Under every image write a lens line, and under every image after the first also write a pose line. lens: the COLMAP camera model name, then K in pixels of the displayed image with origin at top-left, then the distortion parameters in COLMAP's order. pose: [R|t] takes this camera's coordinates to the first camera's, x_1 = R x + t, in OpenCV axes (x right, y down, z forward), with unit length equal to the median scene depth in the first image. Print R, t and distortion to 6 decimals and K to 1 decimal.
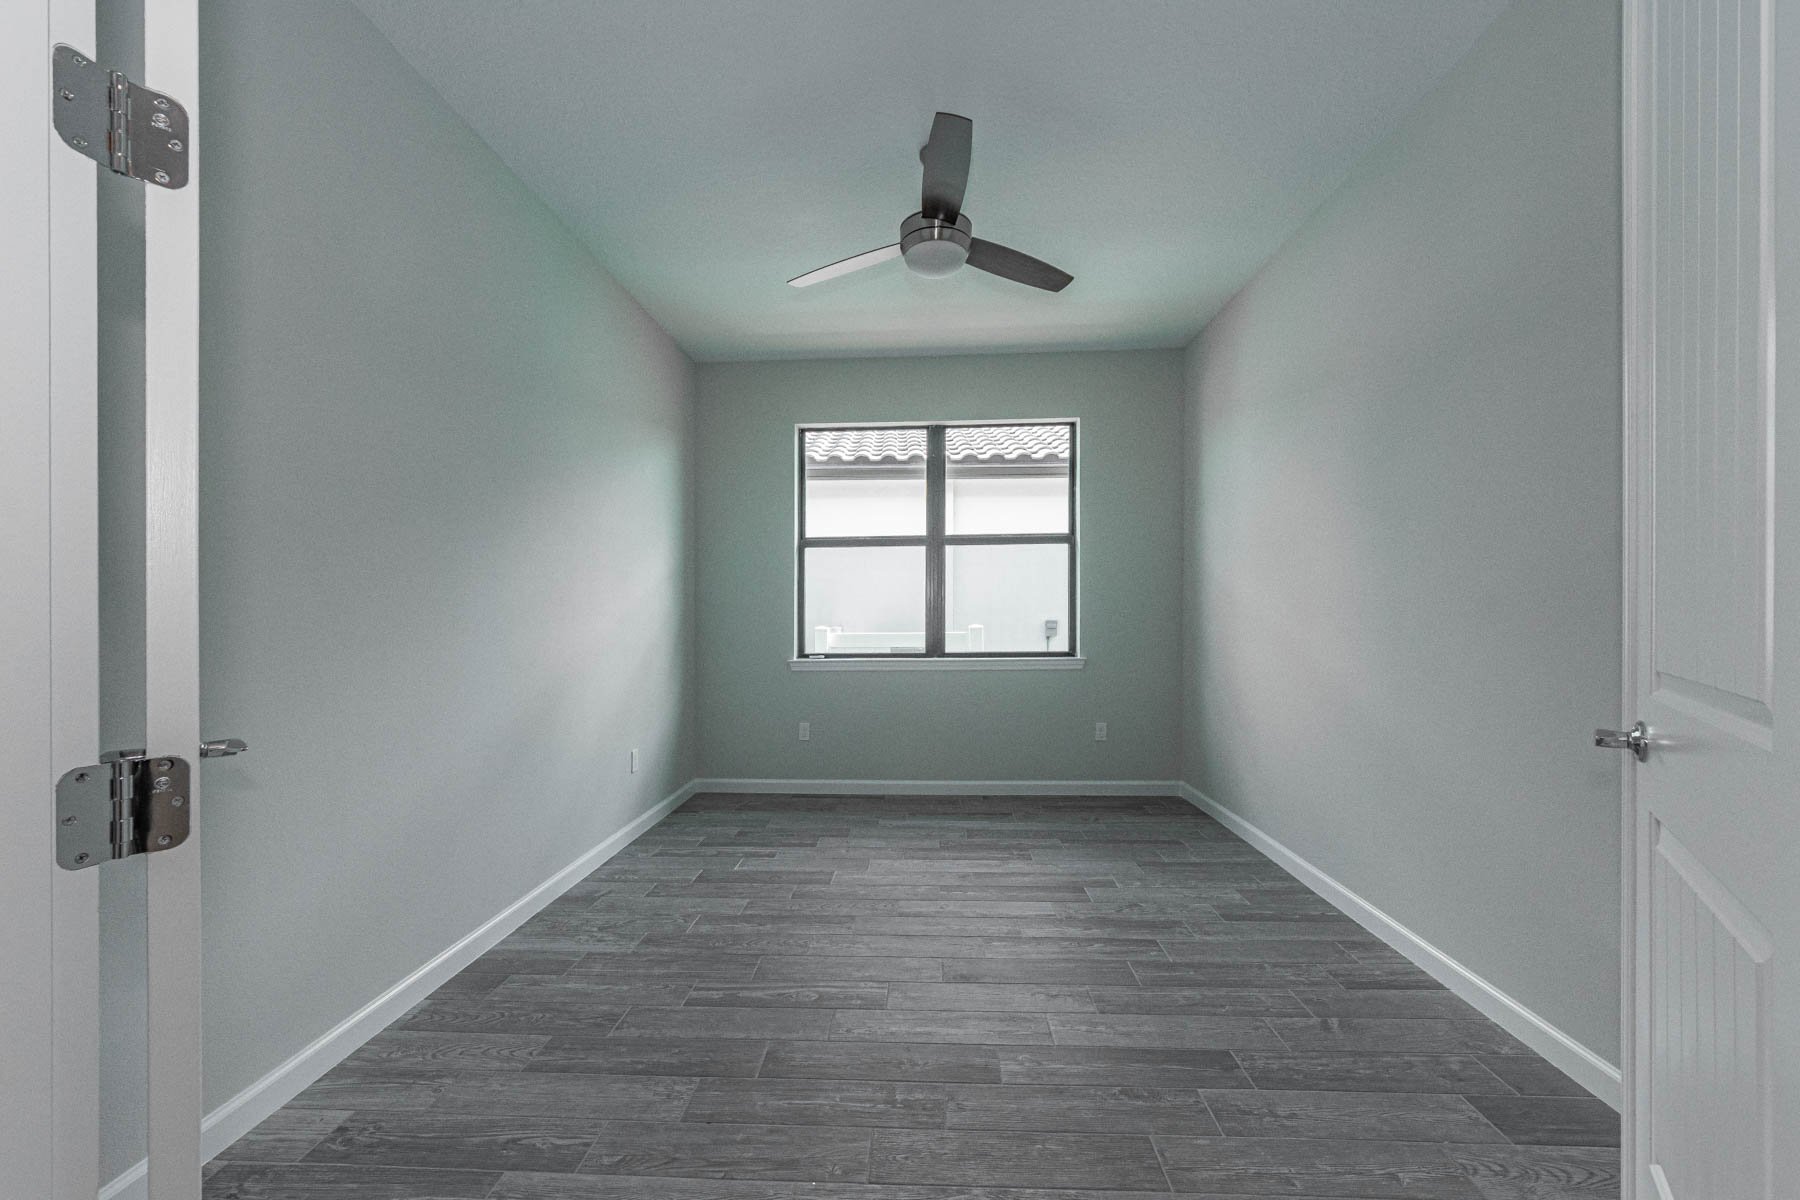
lens RADIAL K [[620.6, 0, 900.0], [0, 620.6, 600.0], [0, 0, 1]] dist [0.000147, 0.000010]
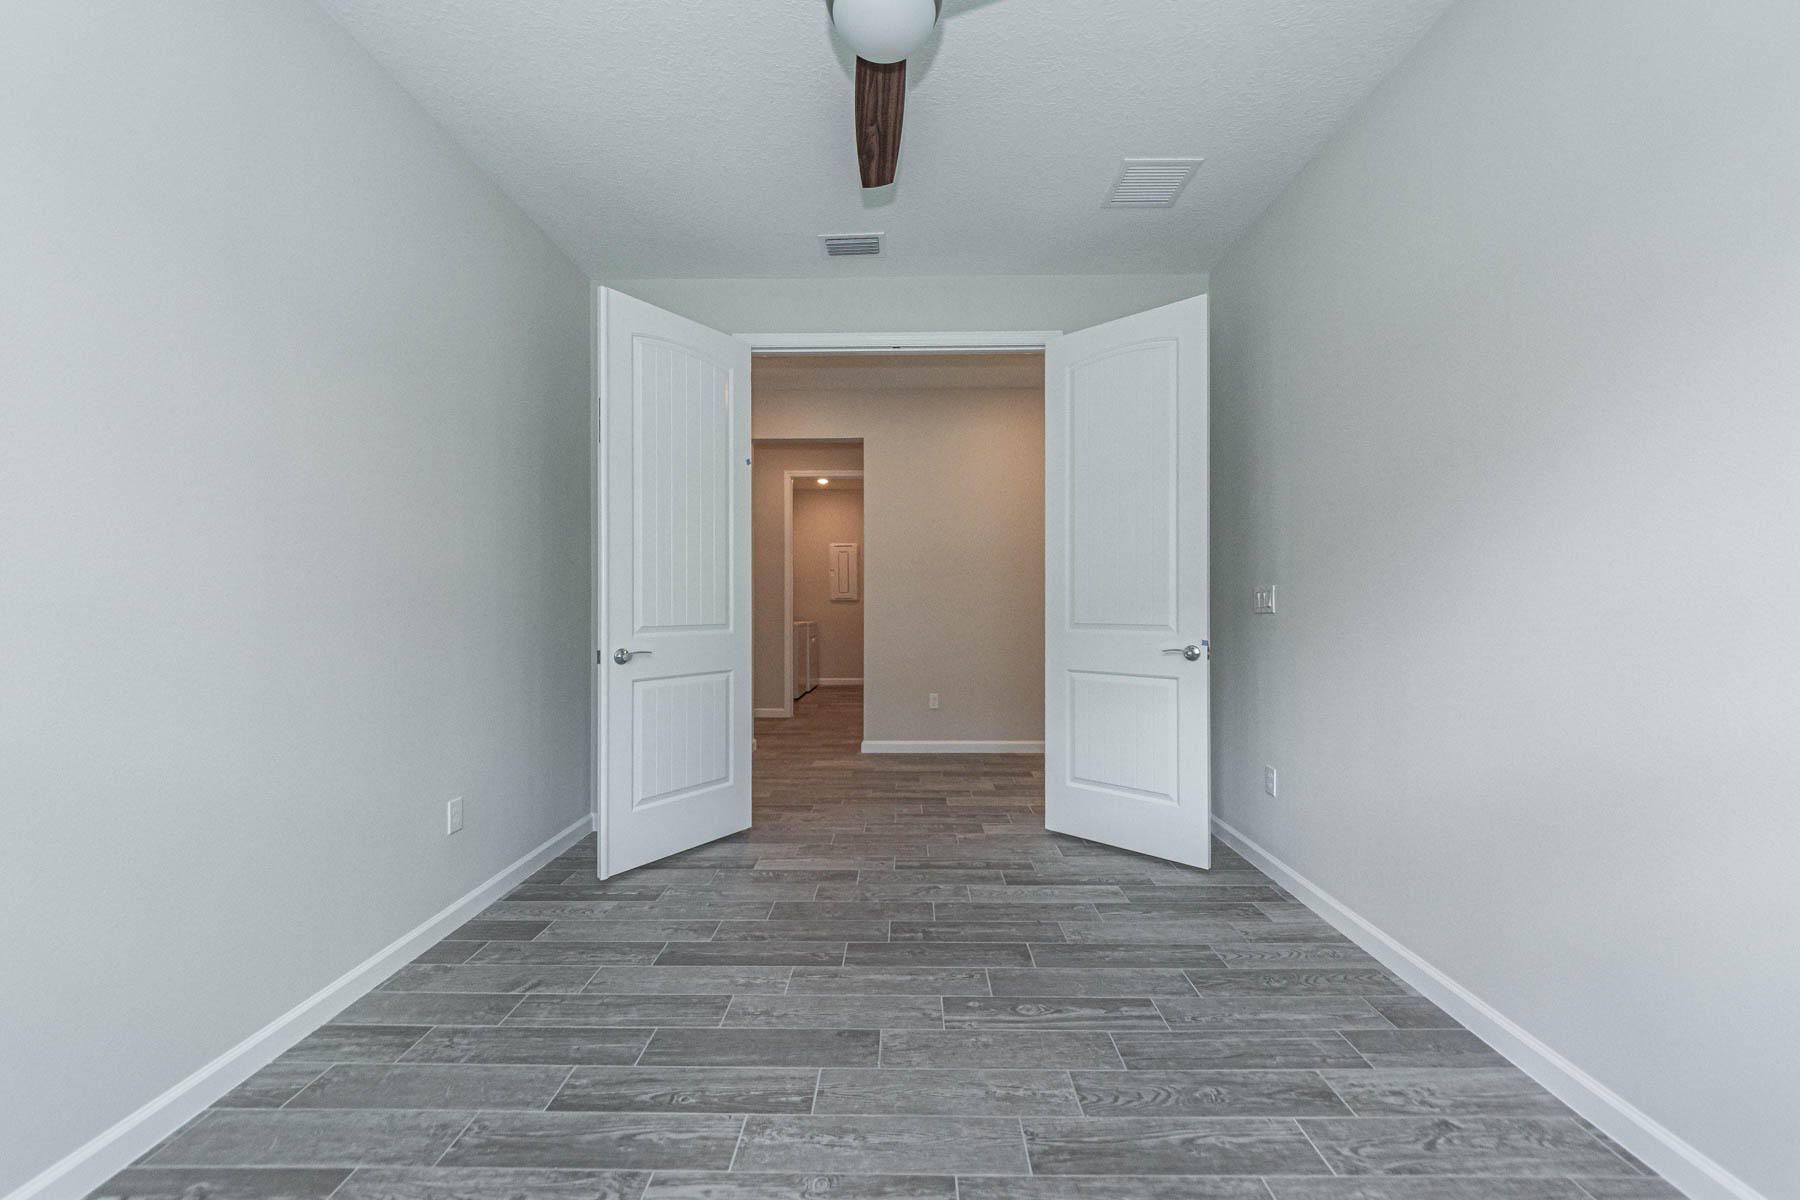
lens RADIAL K [[665.0, 0, 896.7], [0, 665.0, 625.7], [0, 0, 1]] dist [0.001485, -0.000010]
pose [[-0.999289, 0.014505, -0.034804, 0.080072], [0.014143, 0.999844, 0.010612, 0.050293], [0.034952, 0.010112, -0.999338, 2.122827]]
